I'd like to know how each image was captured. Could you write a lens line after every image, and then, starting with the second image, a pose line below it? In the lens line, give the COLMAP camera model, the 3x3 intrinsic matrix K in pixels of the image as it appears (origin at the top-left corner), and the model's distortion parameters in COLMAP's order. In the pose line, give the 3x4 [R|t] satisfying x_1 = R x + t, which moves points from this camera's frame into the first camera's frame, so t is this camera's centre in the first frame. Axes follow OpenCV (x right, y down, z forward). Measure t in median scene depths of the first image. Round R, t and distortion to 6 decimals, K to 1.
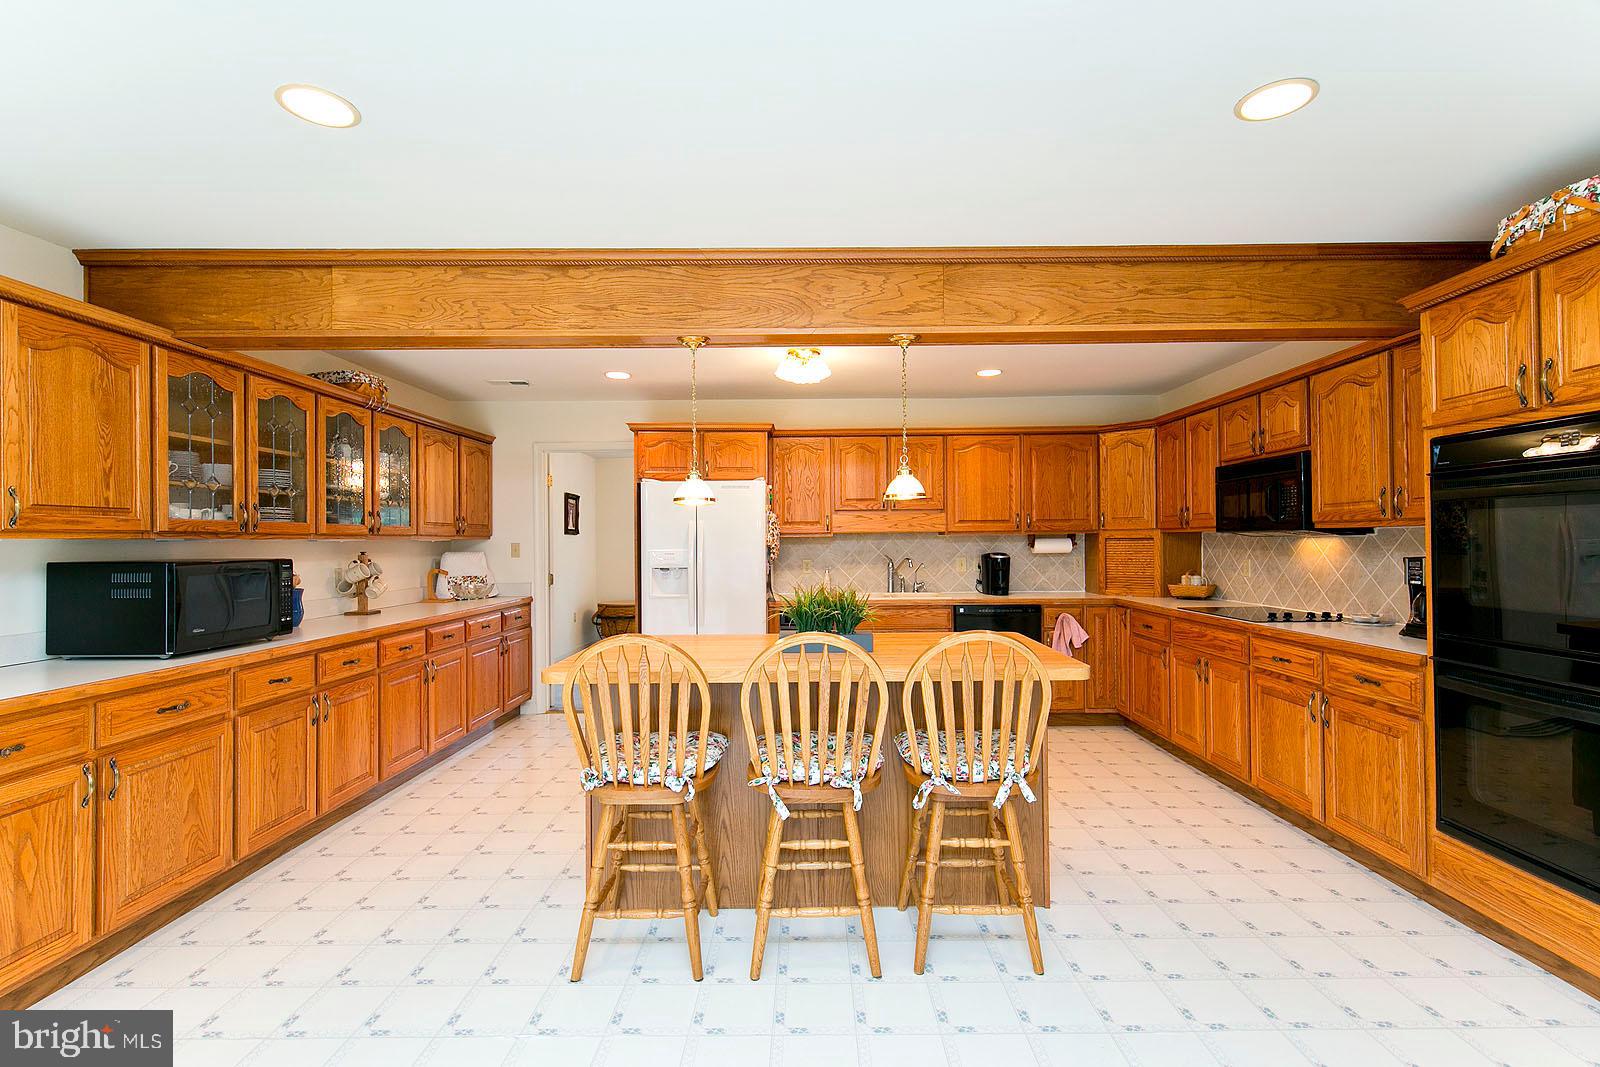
lens RADIAL K [[720.7, 0, 808.1], [0, 720.7, 526.9], [0, 0, 1]] dist [0.007307, -0.001246]
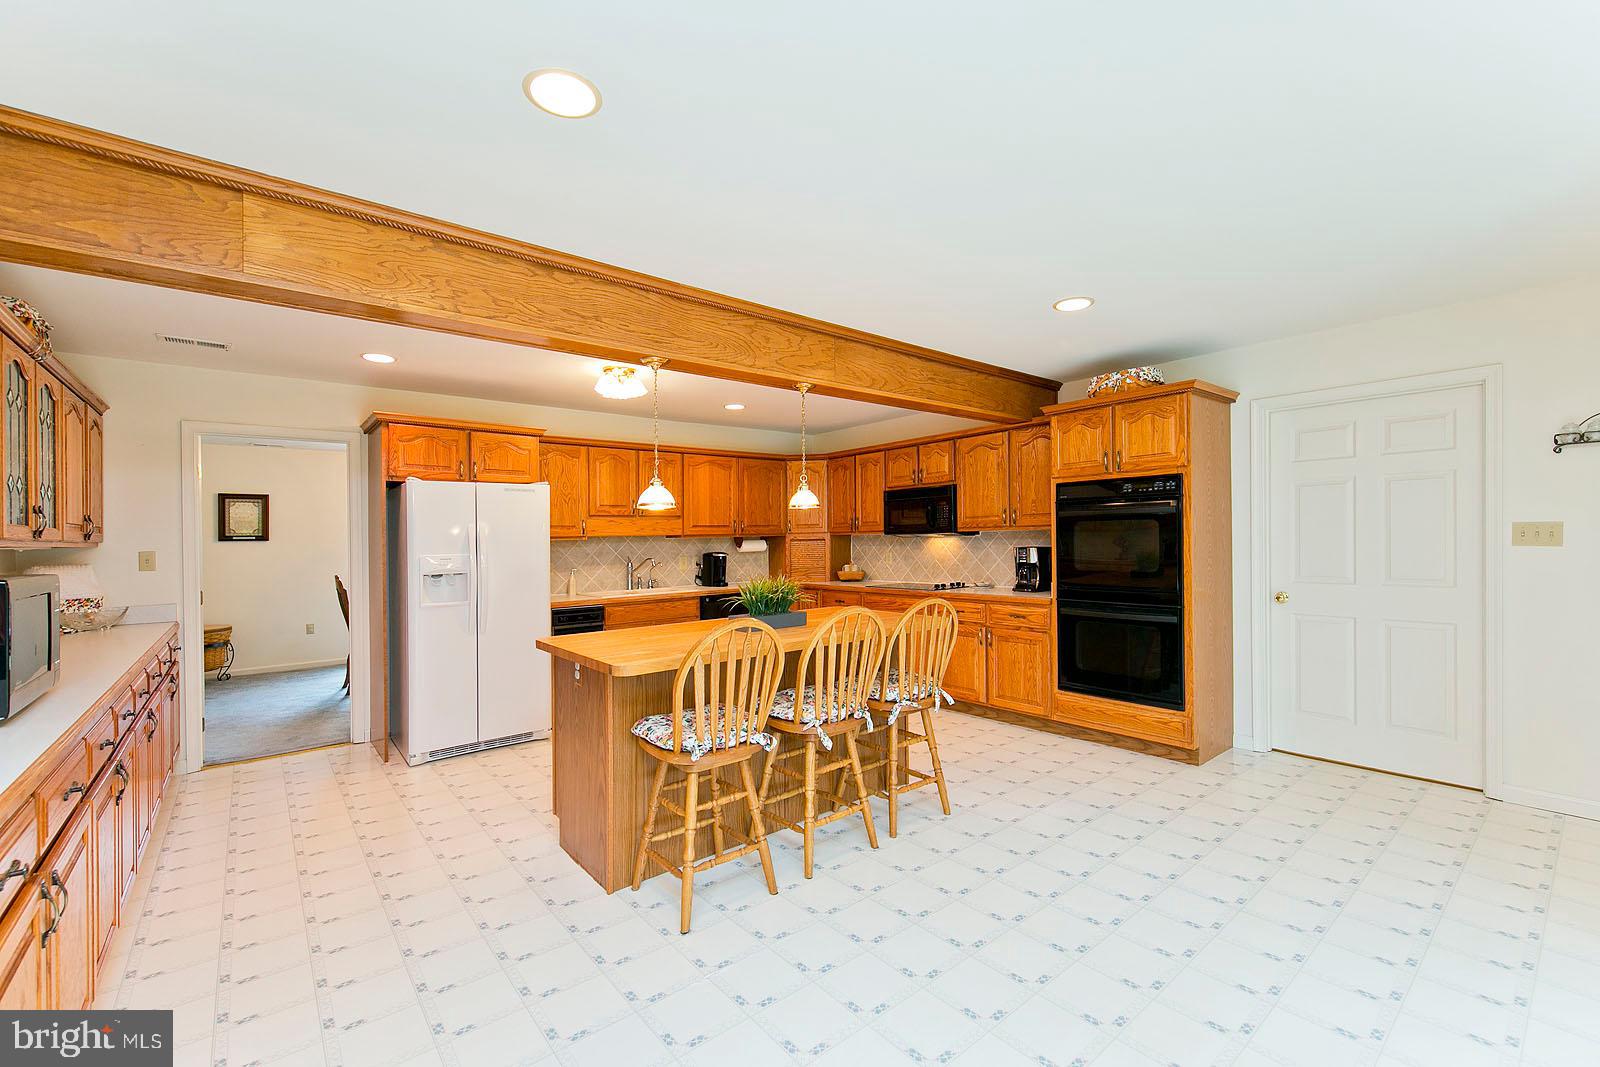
lens RADIAL K [[667.4, 0, 821.2], [0, 667.4, 531.0], [0, 0, 1]] dist [0.005025, -0.001386]
pose [[0.763320, 0.001212, 0.646020, -0.625032], [0.000611, 0.999996, -0.002598, 0.005717], [-0.646021, 0.002378, 0.763316, 0.052920]]
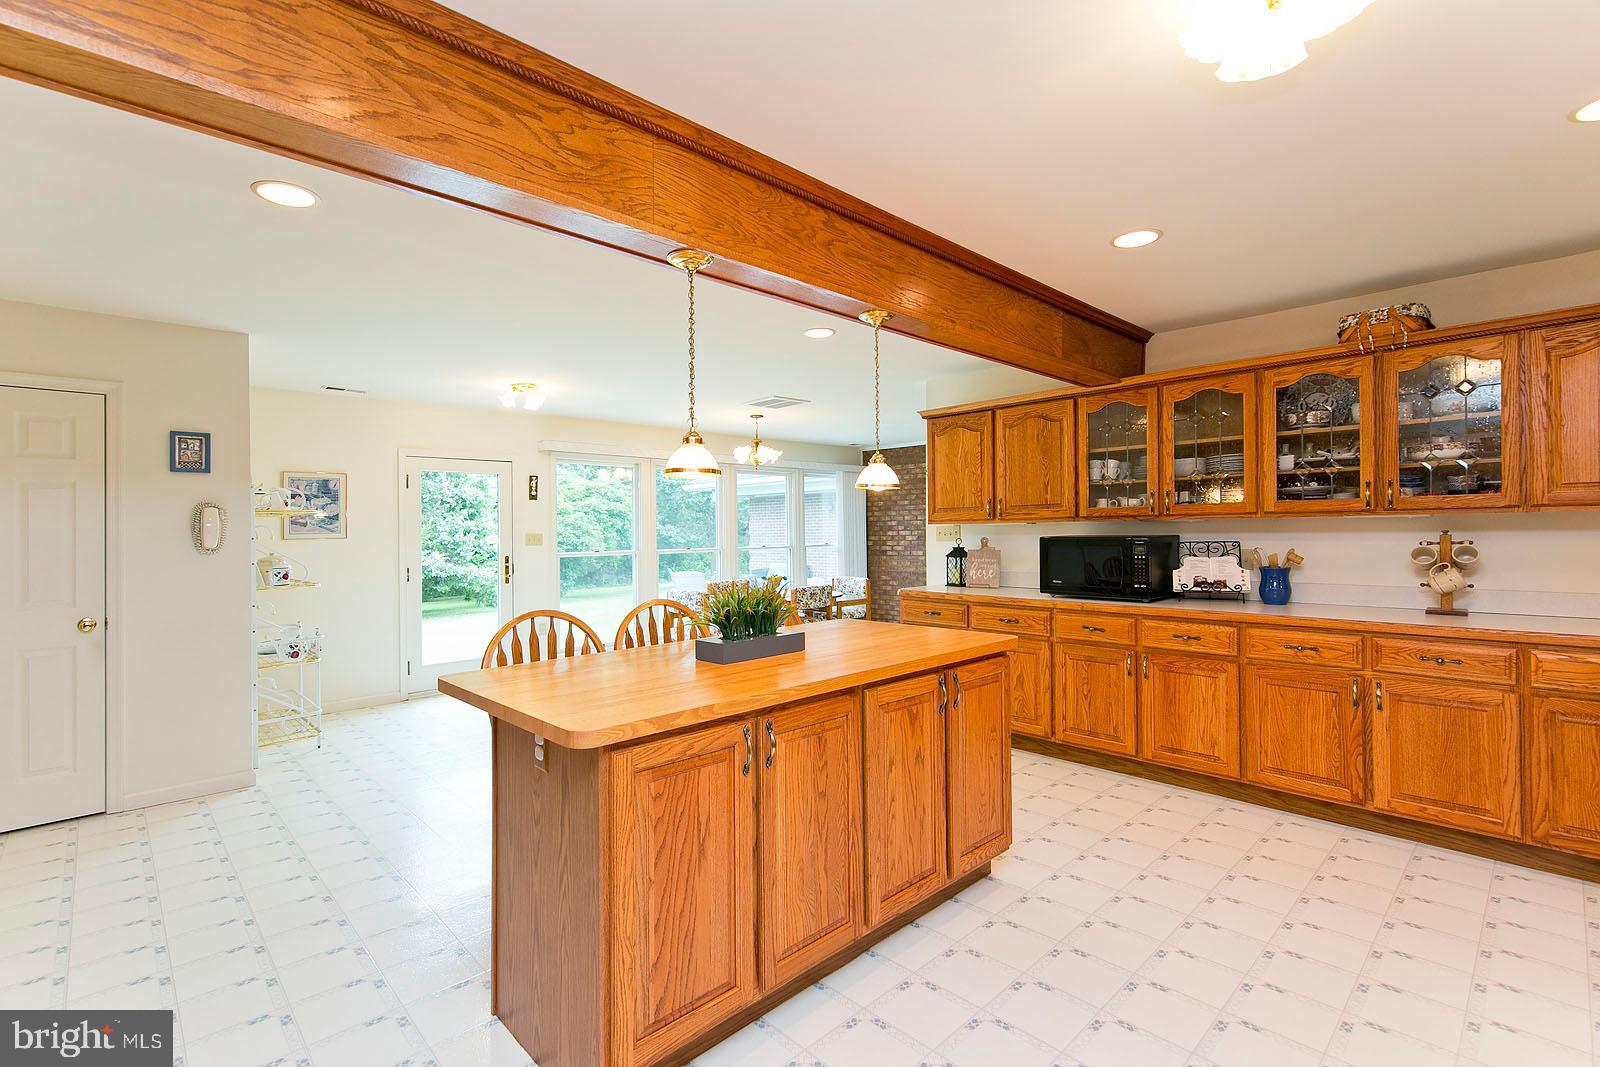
lens RADIAL K [[720.7, 0, 794.6], [0, 720.7, 525.6], [0, 0, 1]] dist [0.007307, -0.001246]
pose [[-0.722699, 0.013969, -0.691022, 0.587952], [0.034002, 0.999304, -0.015360, 0.026554], [0.690327, -0.034596, -0.722670, 1.617694]]
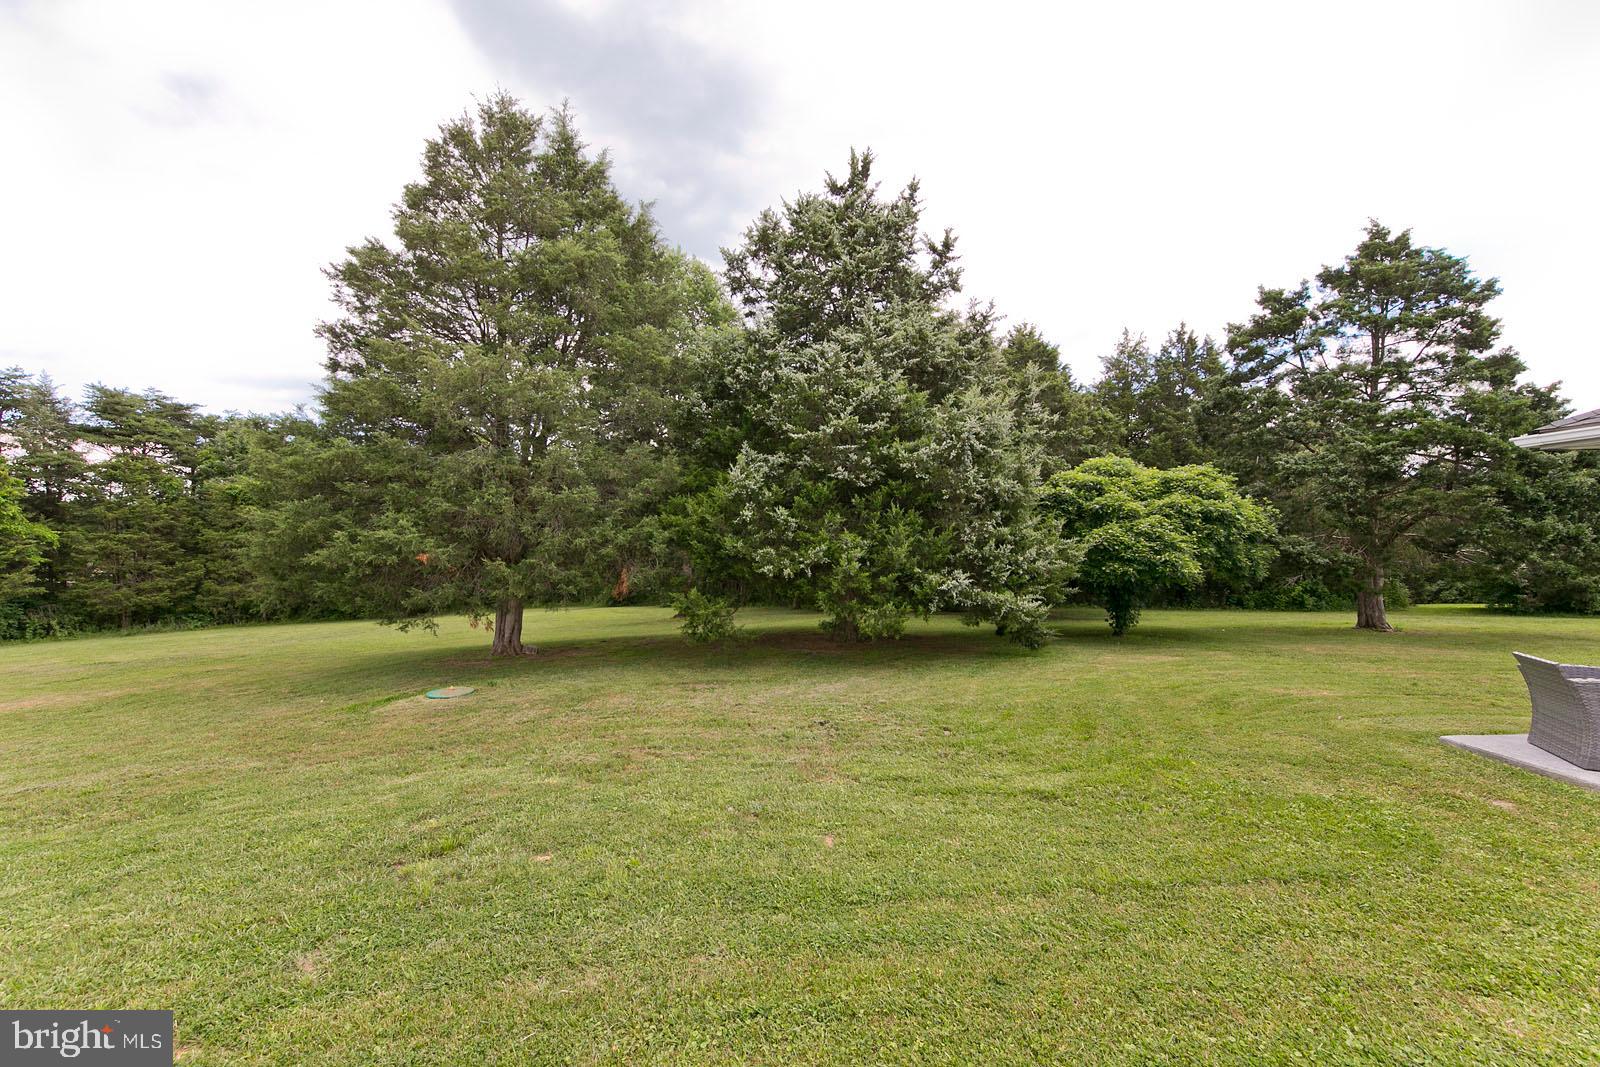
lens RADIAL K [[633.5, 0, 821.4], [0, 633.5, 533.3], [0, 0, 1]] dist [0.006102, -0.002044]
pose [[-0.997733, 0.006052, -0.067025, -0.385478], [0.008301, 0.999410, -0.033338, -0.050637], [0.066783, -0.033818, -0.997194, -1.228193]]
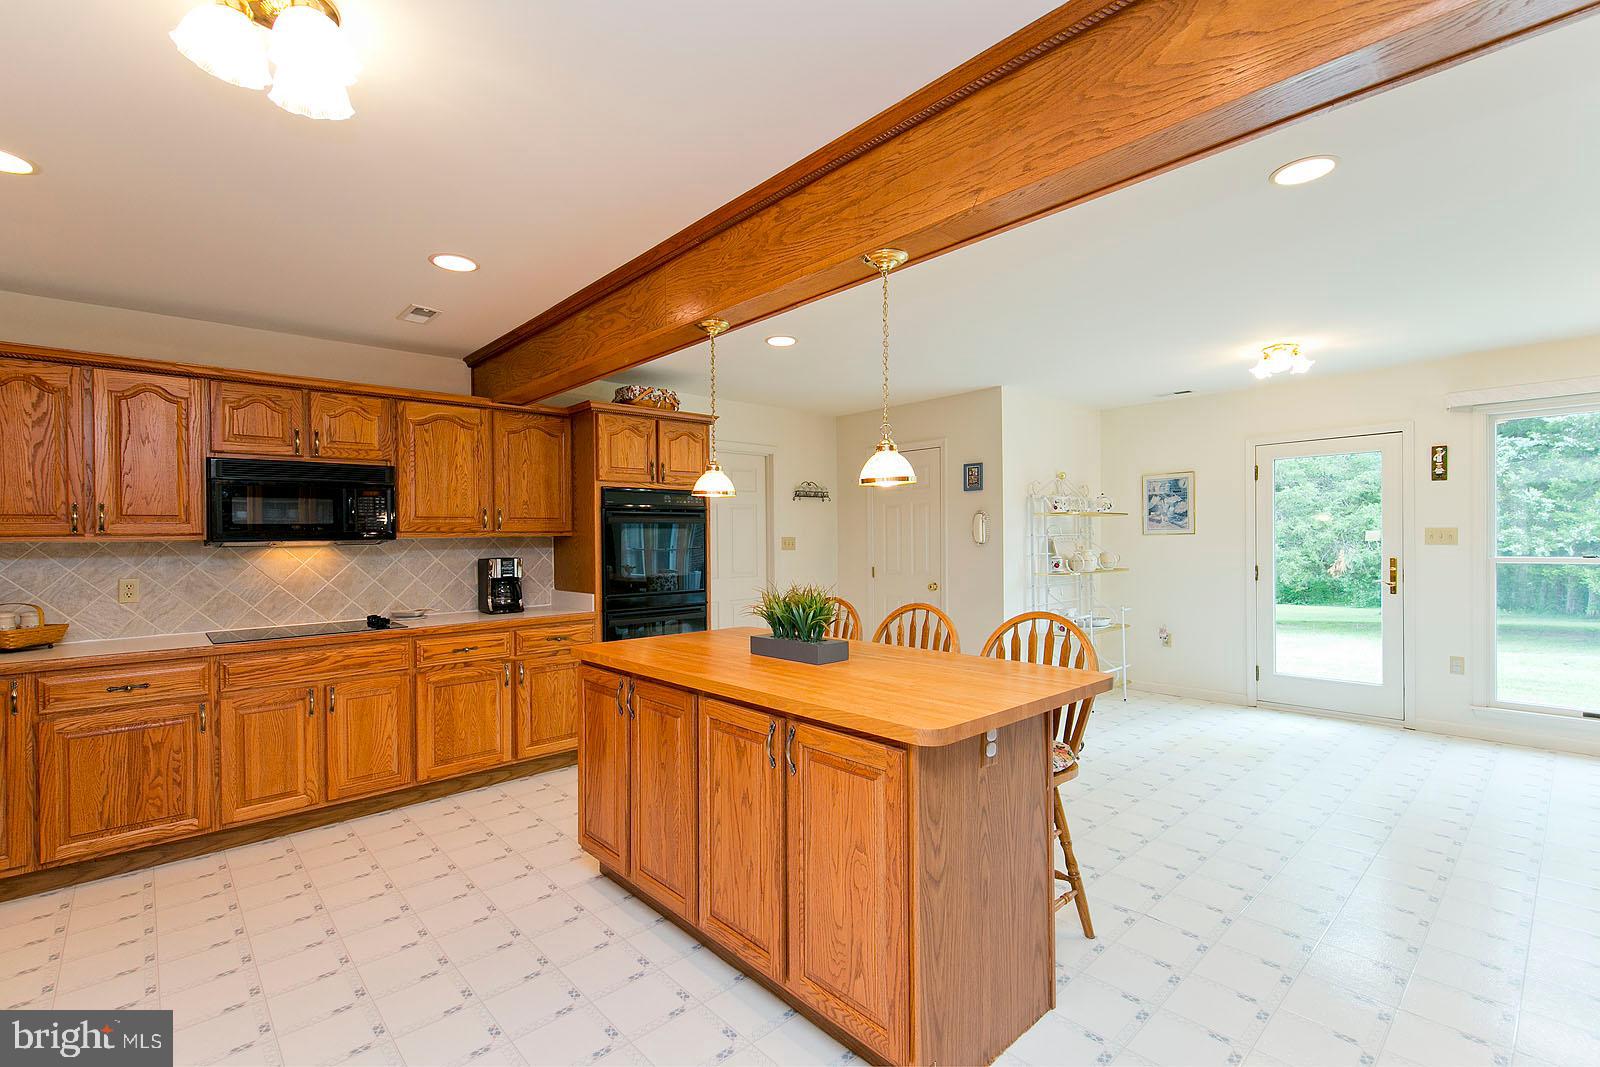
lens RADIAL K [[720.7, 0, 788.0], [0, 720.7, 534.2], [0, 0, 1]] dist [0.007307, -0.001246]
pose [[-0.672470, 0.023468, 0.739752, -0.626049], [0.006359, 0.999643, -0.025932, 0.035365], [-0.740097, -0.012735, -0.672379, 1.571930]]
